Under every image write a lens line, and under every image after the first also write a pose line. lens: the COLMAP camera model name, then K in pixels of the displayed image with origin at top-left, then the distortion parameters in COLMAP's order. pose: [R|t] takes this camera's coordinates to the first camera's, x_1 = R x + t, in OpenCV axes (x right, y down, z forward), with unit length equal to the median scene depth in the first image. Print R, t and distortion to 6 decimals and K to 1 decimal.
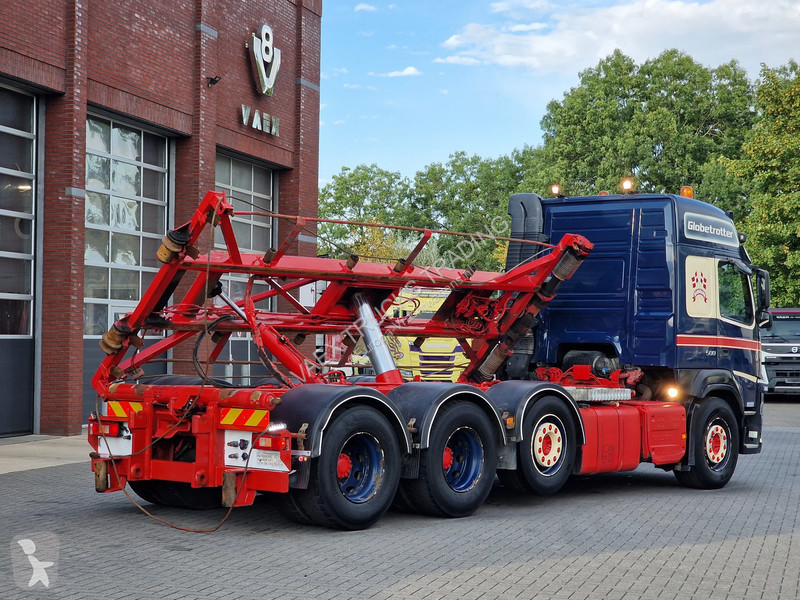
lens RADIAL K [[1604.0, 0, 399.5], [0, 1604.0, 281.6], [0, 0, 1]] dist [0.032537, 0.429129]
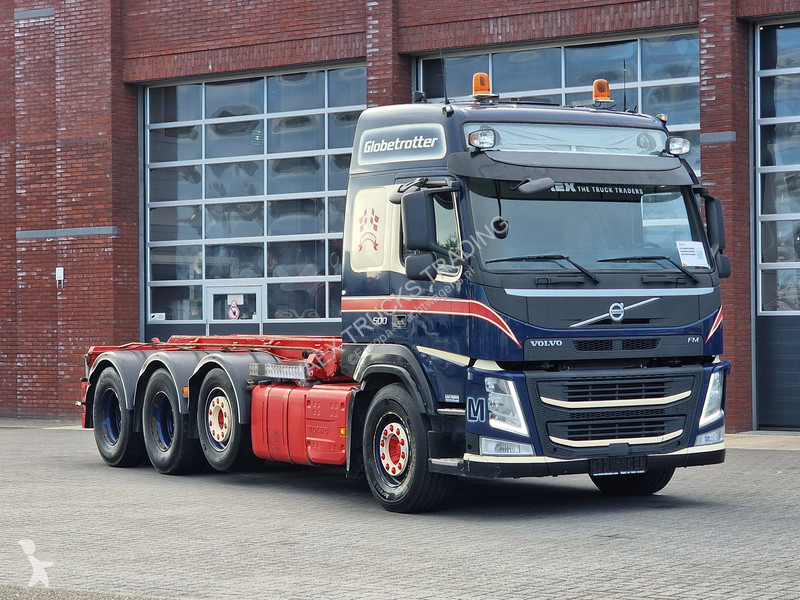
lens RADIAL K [[2074.3, 0, 400.0], [0, 2074.3, 300.0], [0, 0, 1]] dist [-0.013564, 0.493491]
pose [[-0.349935, -0.020335, -0.936553, 1.043885], [0.039858, 0.998536, -0.036573, 0.068888], [0.935926, -0.050127, -0.348612, 1.319913]]
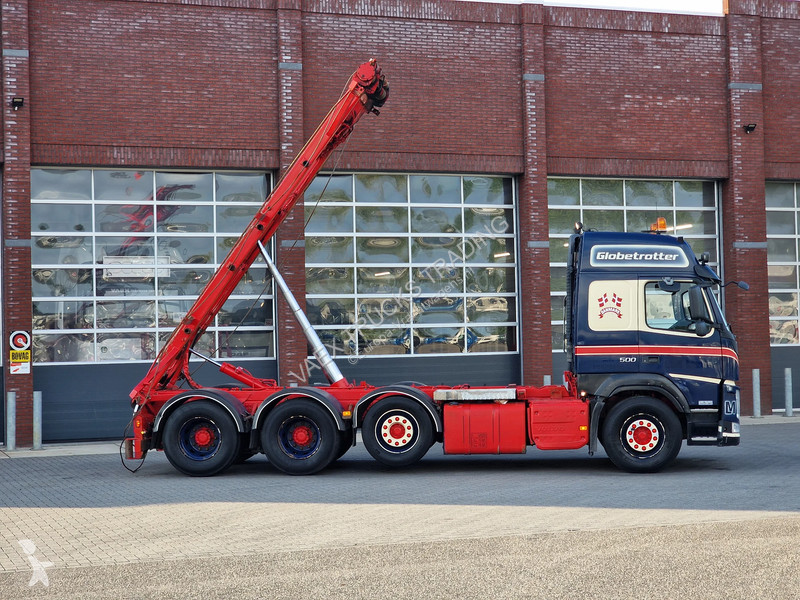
lens RADIAL K [[1588.3, 0, 390.4], [0, 1588.3, 281.0], [0, 0, 1]] dist [-0.056784, 1.208717]
pose [[0.573665, -0.060423, -0.816858, 1.056768], [0.059549, 0.997713, -0.031981, 0.013028], [0.816923, -0.030297, 0.575951, 0.172563]]
